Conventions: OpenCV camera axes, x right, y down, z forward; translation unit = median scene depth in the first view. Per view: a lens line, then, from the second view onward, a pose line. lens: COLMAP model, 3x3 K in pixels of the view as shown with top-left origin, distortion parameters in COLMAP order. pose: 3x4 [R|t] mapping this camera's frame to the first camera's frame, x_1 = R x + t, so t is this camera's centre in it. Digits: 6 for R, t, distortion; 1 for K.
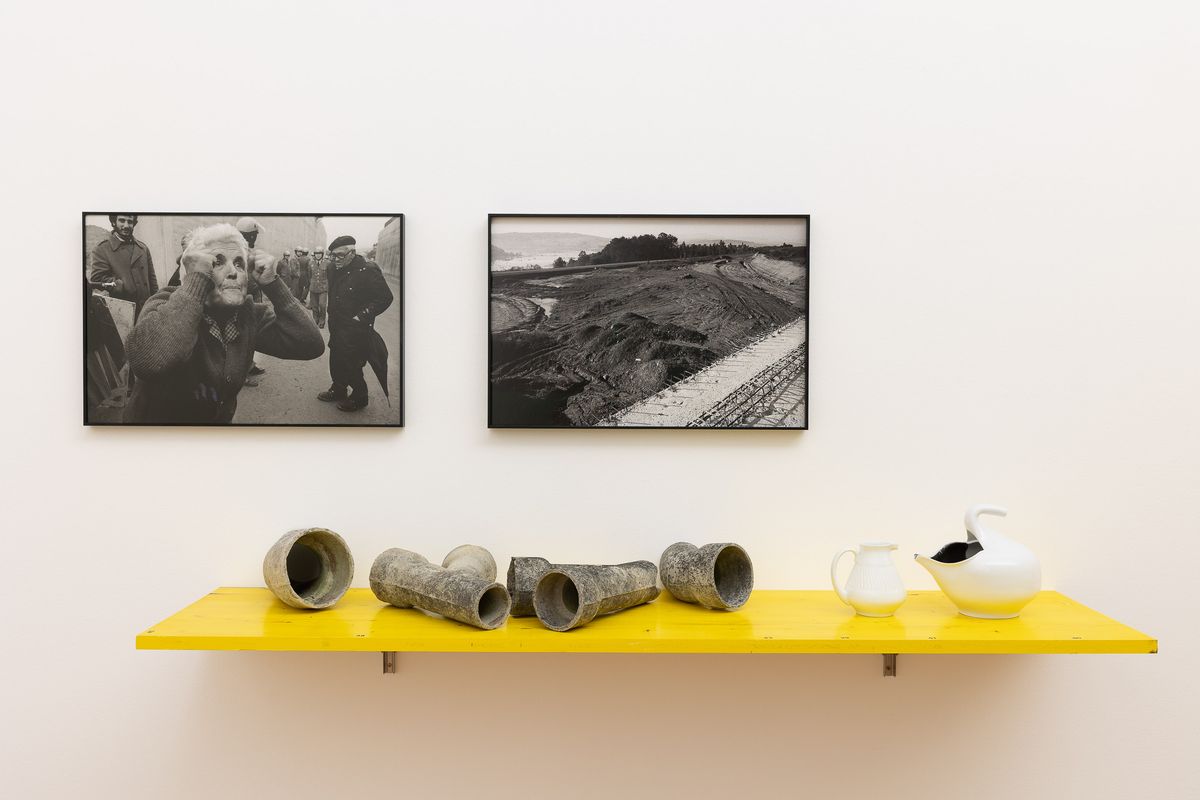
lens RADIAL K [[1217.4, 0, 599.4], [0, 1217.4, 400.4], [0, 0, 1]] dist [0.025985, 0.000000]
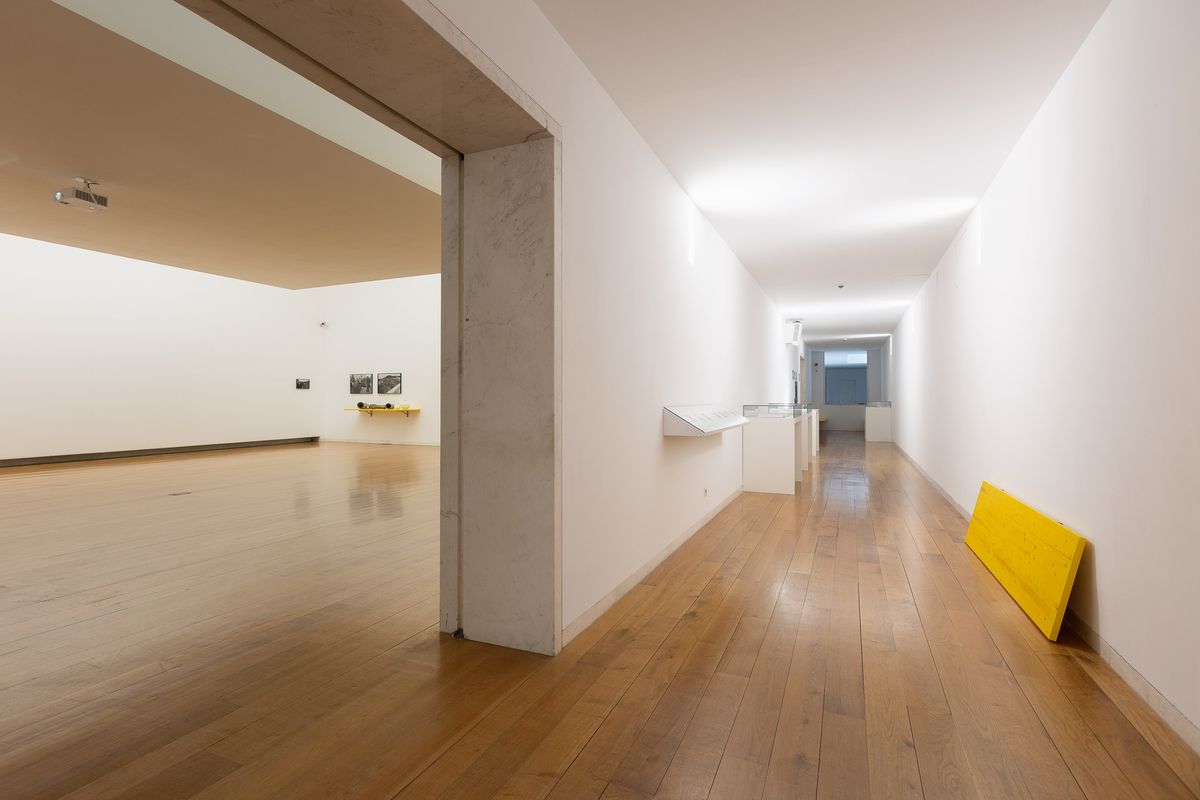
lens RADIAL K [[566.9, 0, 600.9], [0, 566.9, 398.5], [0, 0, 1]] dist [0.000448, 0.000006]
pose [[0.918980, -0.006475, -0.394251, 3.739101], [-0.010289, 0.999131, -0.040392, 0.252268], [0.394169, 0.041177, 0.918115, -2.862870]]
